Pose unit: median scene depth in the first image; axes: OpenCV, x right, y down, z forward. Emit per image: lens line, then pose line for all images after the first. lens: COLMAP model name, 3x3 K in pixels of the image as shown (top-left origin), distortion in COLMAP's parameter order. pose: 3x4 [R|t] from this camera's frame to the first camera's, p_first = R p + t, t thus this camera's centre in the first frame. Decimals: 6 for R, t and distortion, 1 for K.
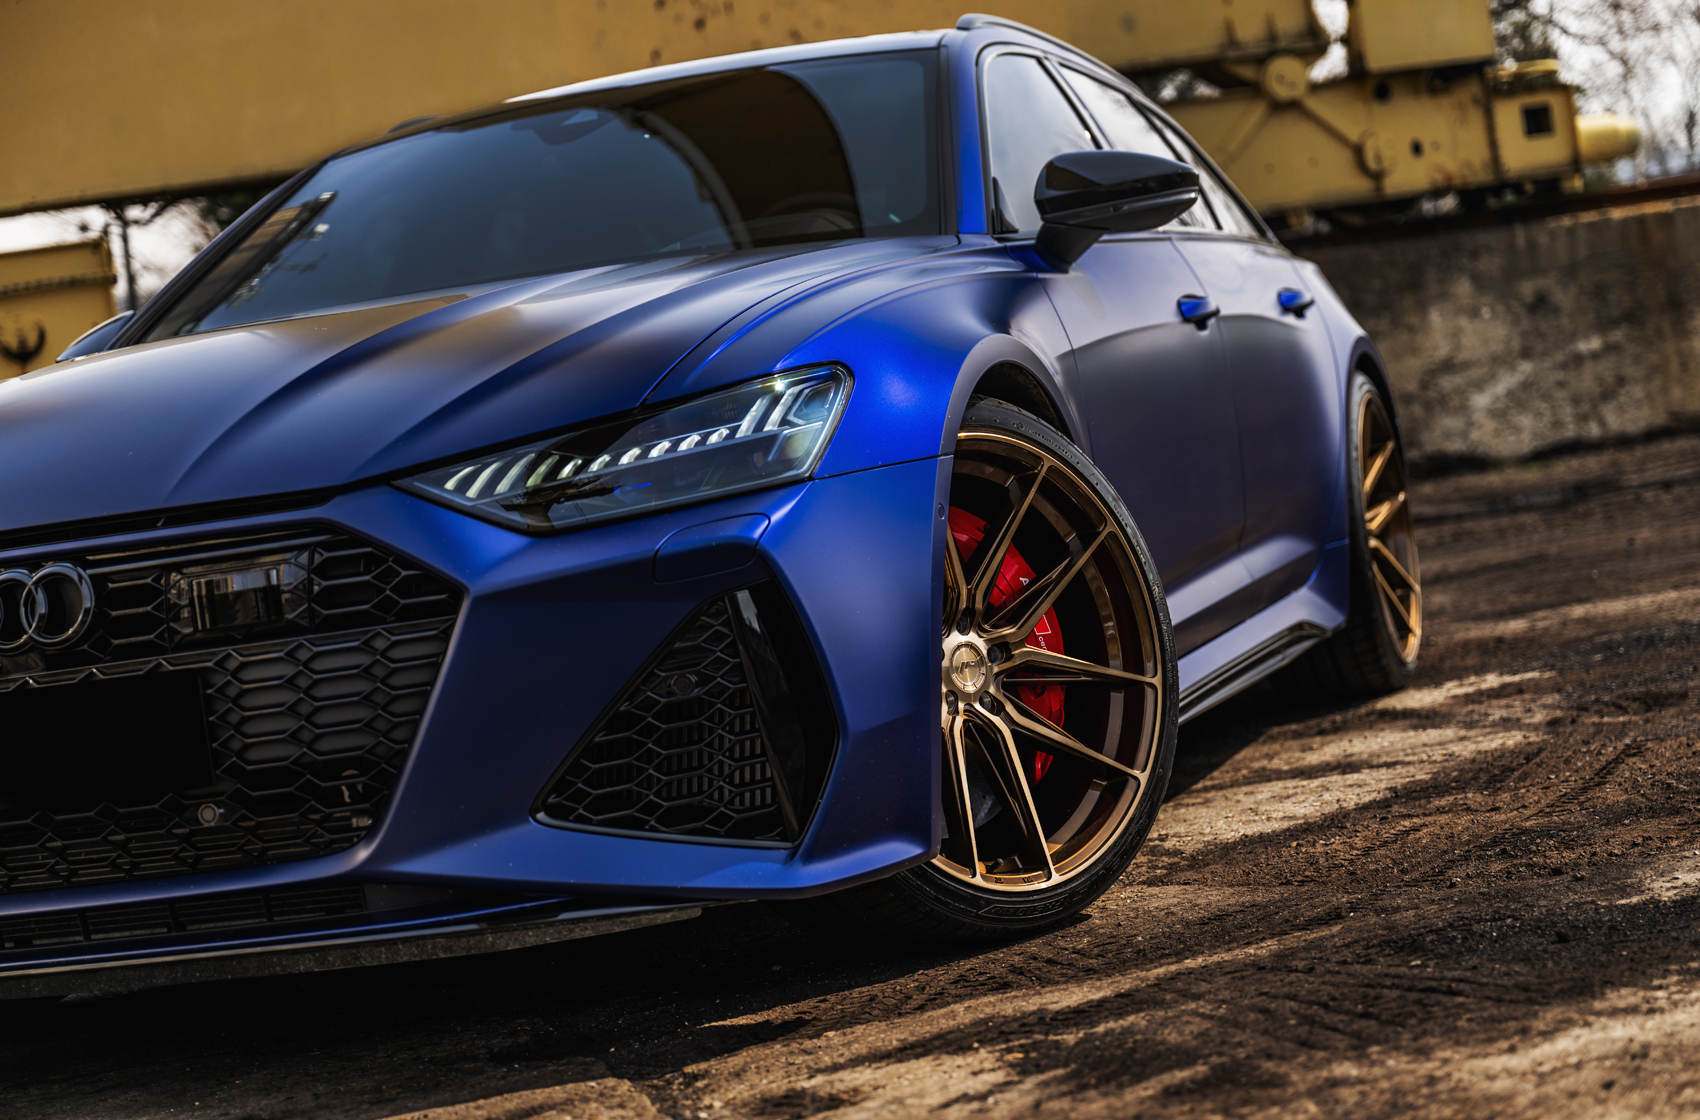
lens RADIAL K [[3050.3, 0, 826.3], [0, 3050.3, 587.2], [0, 0, 1]] dist [0.023675, 0.000000]
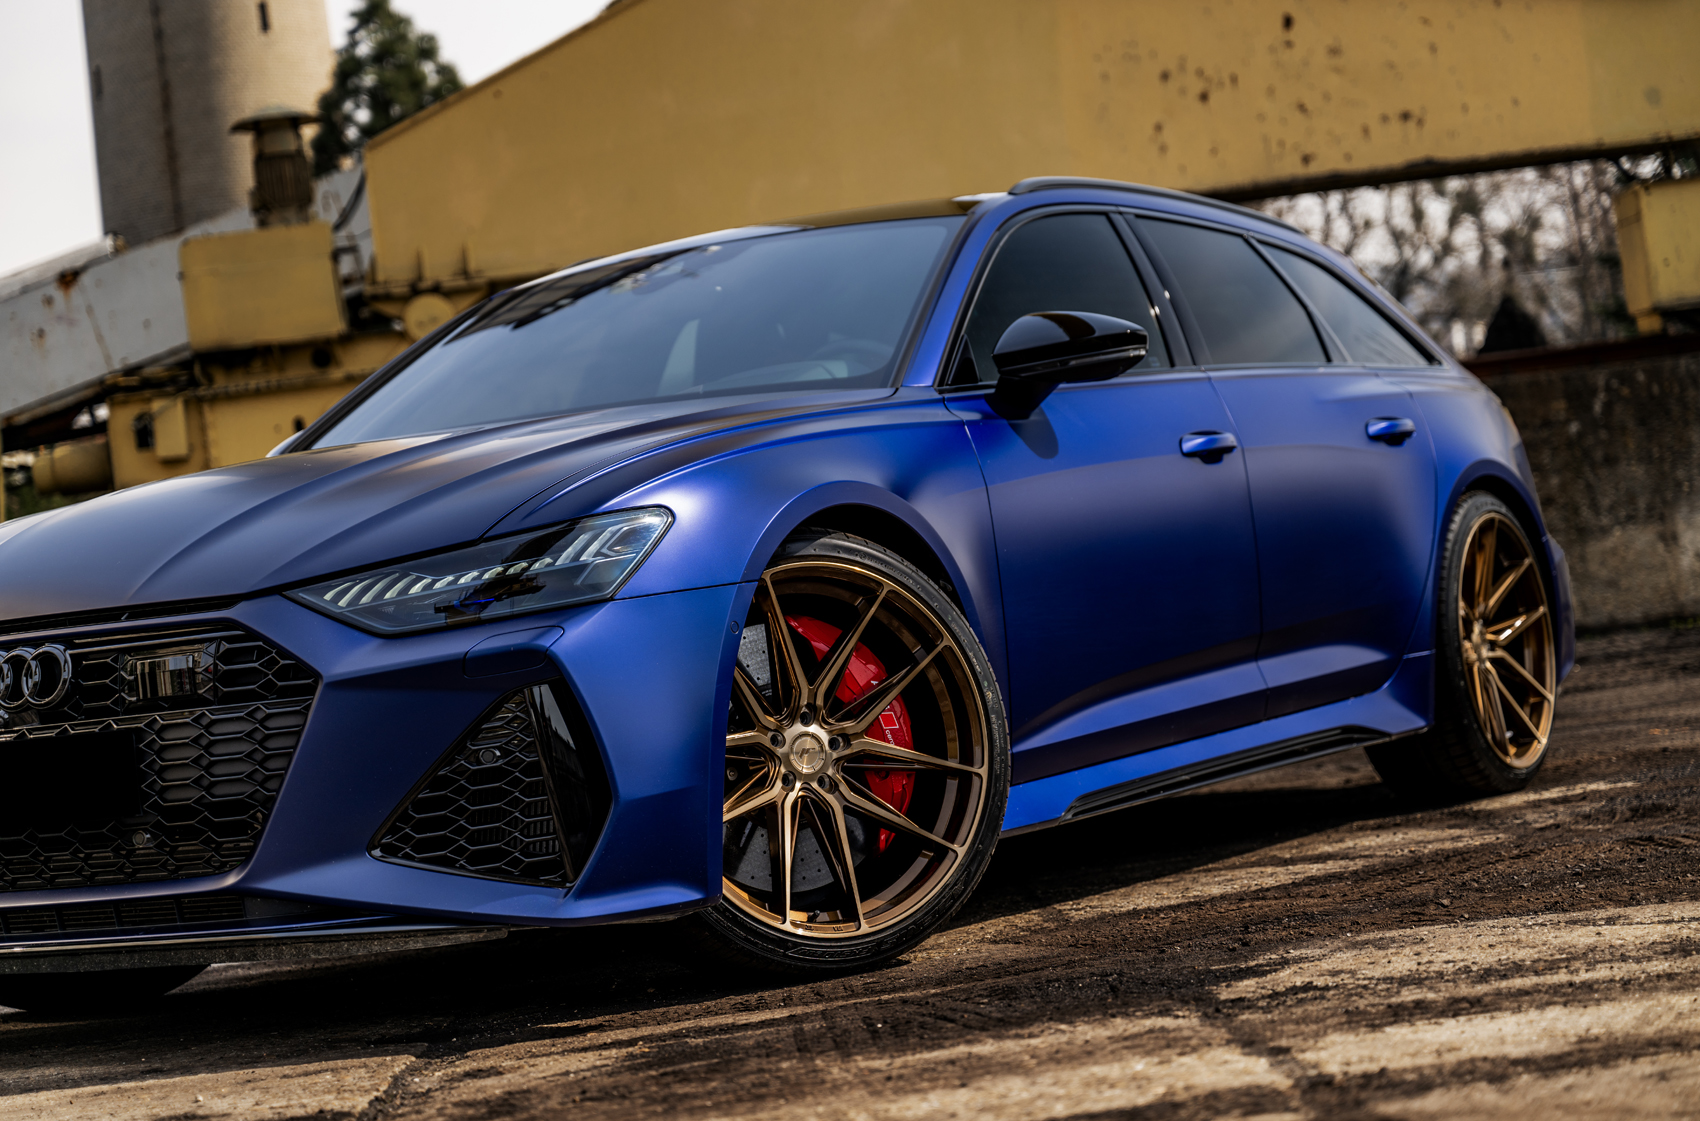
lens RADIAL K [[3291.7, 0, 860.5], [0, 3291.7, 551.1], [0, 0, 1]] dist [0.017148, 0.000000]
pose [[0.976139, 0.031084, -0.214910, 0.347480], [-0.037217, 0.999006, -0.024551, -0.022859], [0.213933, 0.031964, 0.976325, -0.285528]]
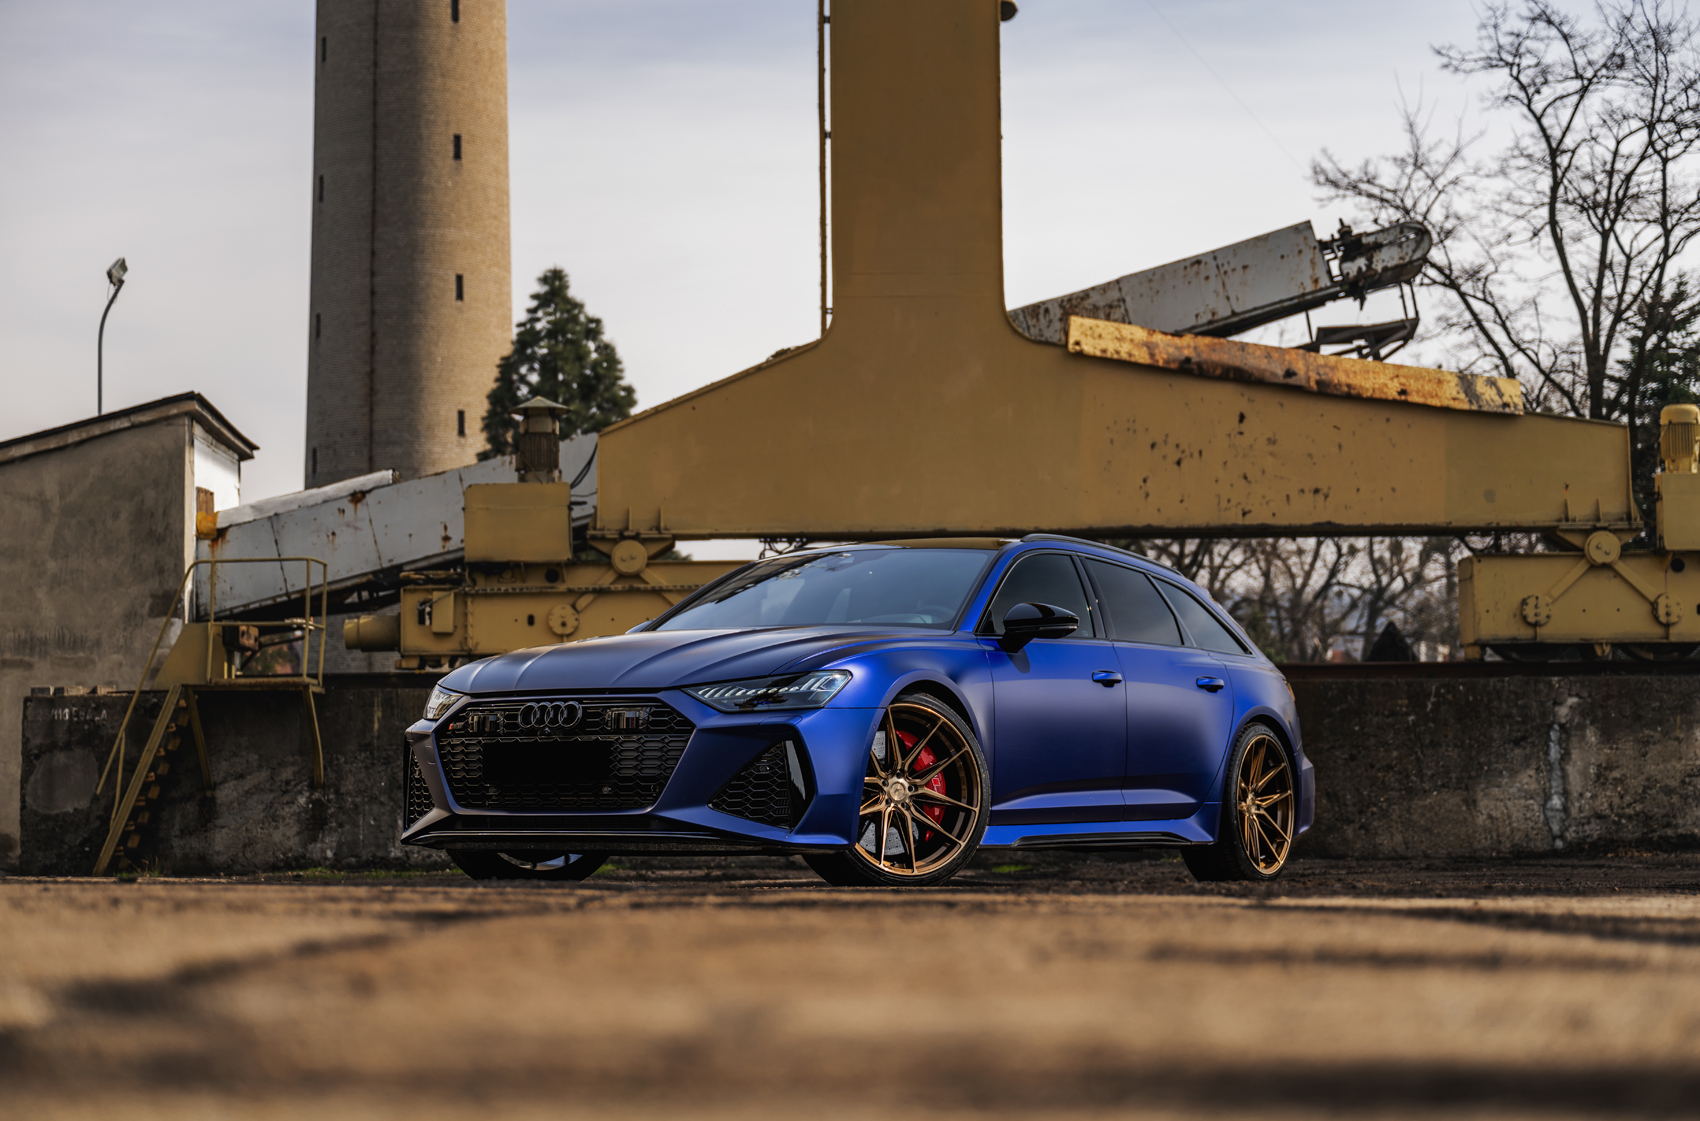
lens RADIAL K [[2945.6, 0, 842.4], [0, 2945.6, 568.7], [0, 0, 1]] dist [-0.002637, 0.000000]
pose [[0.963276, 0.121281, -0.239562, 0.593822], [-0.147795, 0.984353, -0.095943, 0.089231], [0.224178, 0.127825, 0.966129, -1.530170]]
